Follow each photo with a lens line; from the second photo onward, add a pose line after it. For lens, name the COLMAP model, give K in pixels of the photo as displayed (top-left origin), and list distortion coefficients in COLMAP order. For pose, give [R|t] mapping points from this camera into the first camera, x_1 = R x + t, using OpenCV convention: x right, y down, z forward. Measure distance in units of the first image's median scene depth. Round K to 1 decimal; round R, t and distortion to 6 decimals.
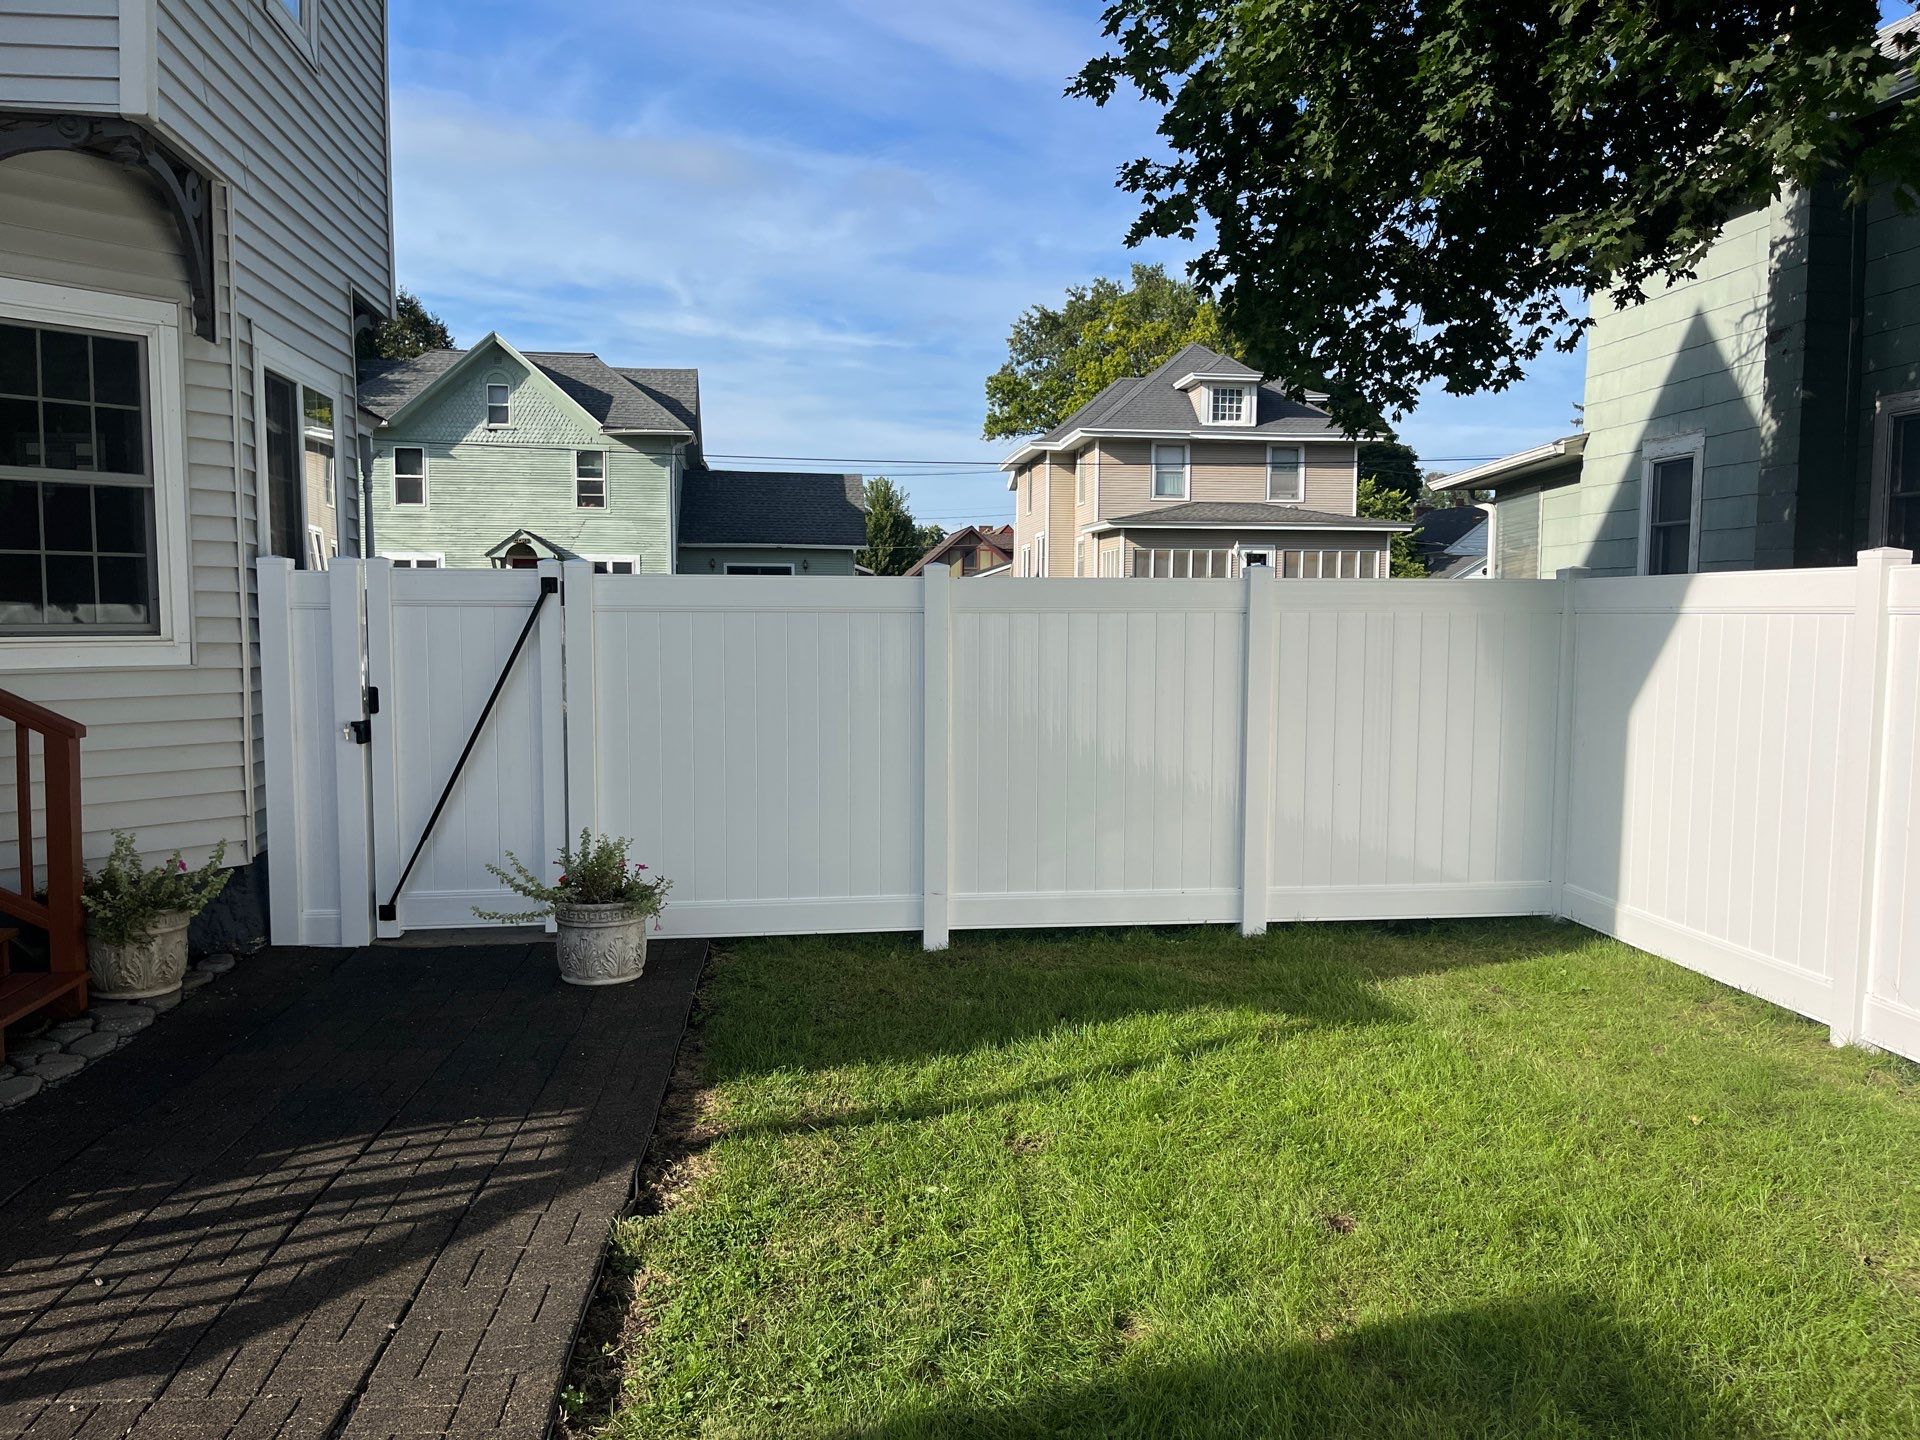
lens RADIAL K [[1461.0, 0, 938.0], [0, 1461.0, 719.2], [0, 0, 1]] dist [0.051000, -0.004707]
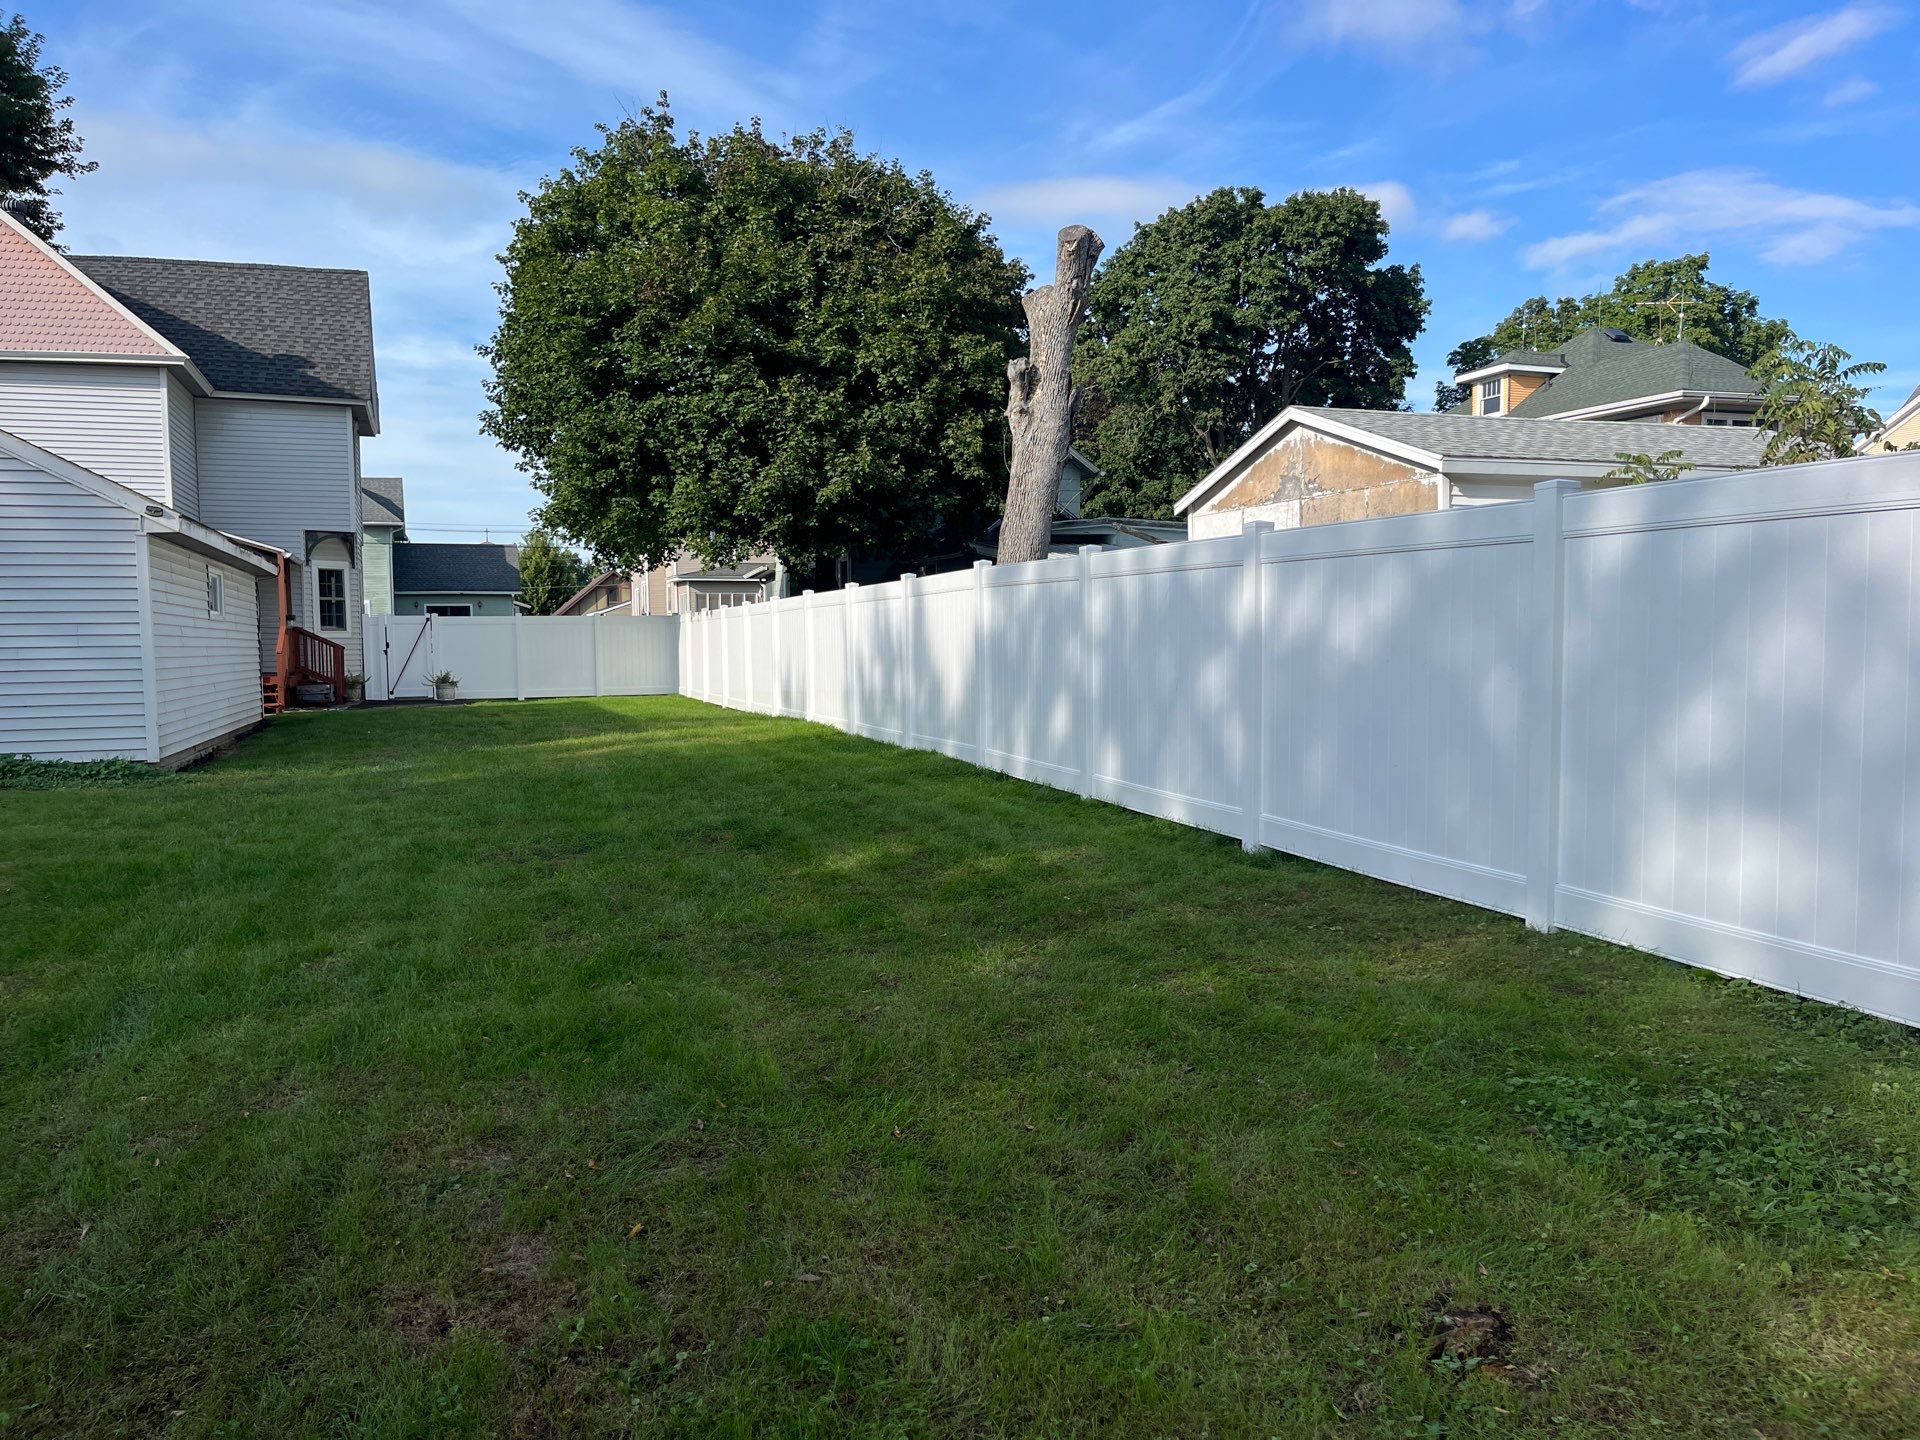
lens RADIAL K [[1453.0, 0, 982.2], [0, 1453.0, 735.2], [0, 0, 1]] dist [0.081311, -0.117340]
pose [[0.970480, -0.032721, 0.238950, 0.048653], [0.034463, 0.999401, -0.003113, 0.053995], [-0.238705, 0.011256, 0.971027, -0.608755]]
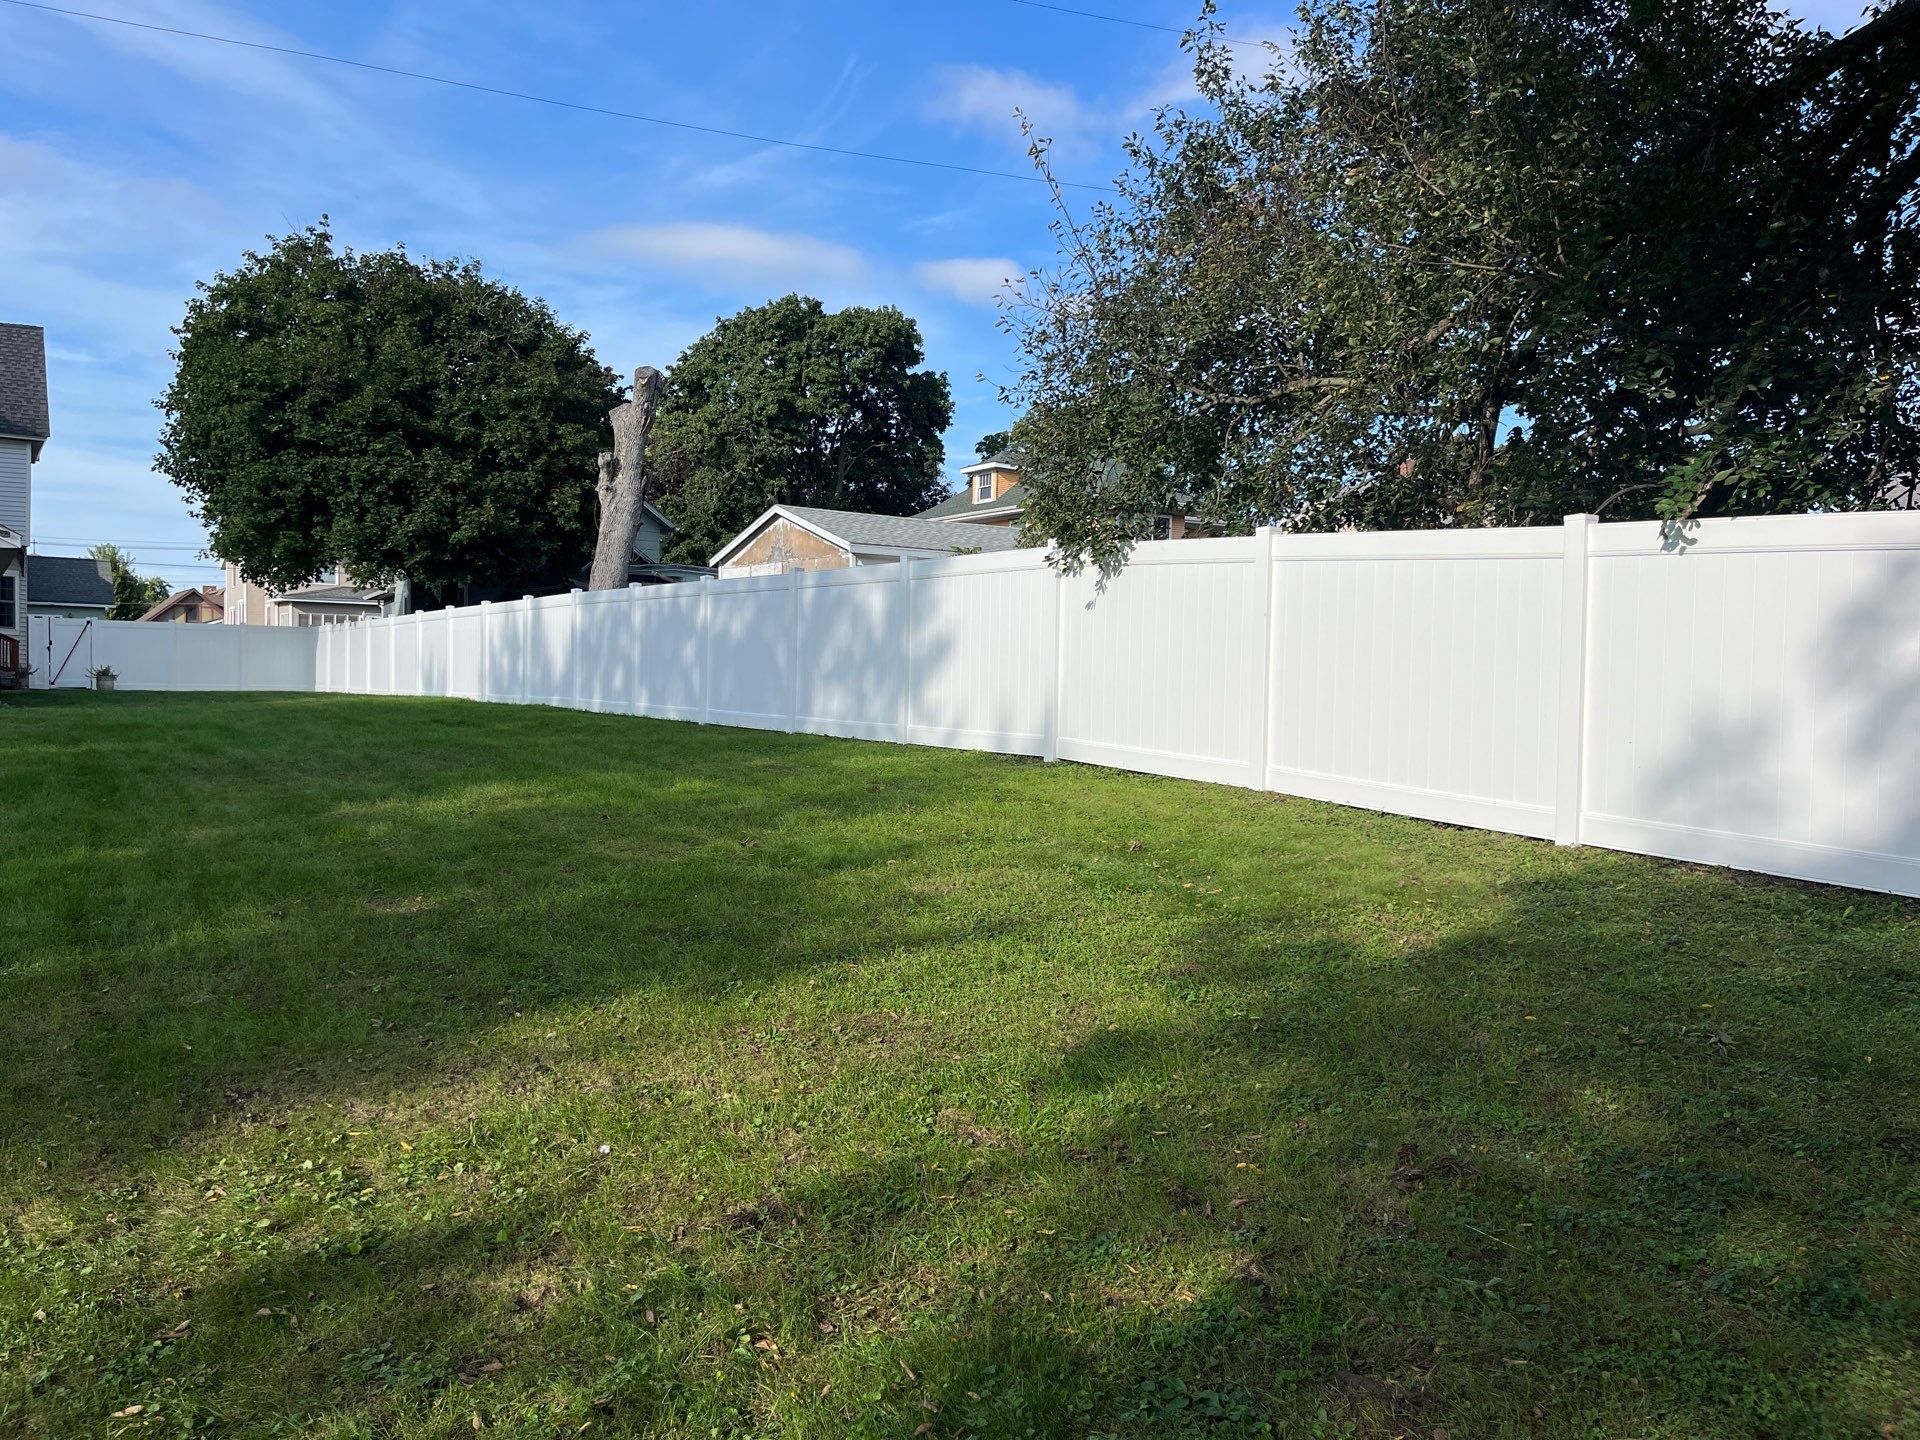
lens RADIAL K [[1461.0, 0, 938.0], [0, 1461.0, 719.2], [0, 0, 1]] dist [0.051000, -0.004707]
pose [[0.885295, -0.002638, 0.465022, -0.006625], [0.022470, 0.999058, -0.037112, 0.085123], [-0.464486, 0.043304, 0.884521, -0.834414]]
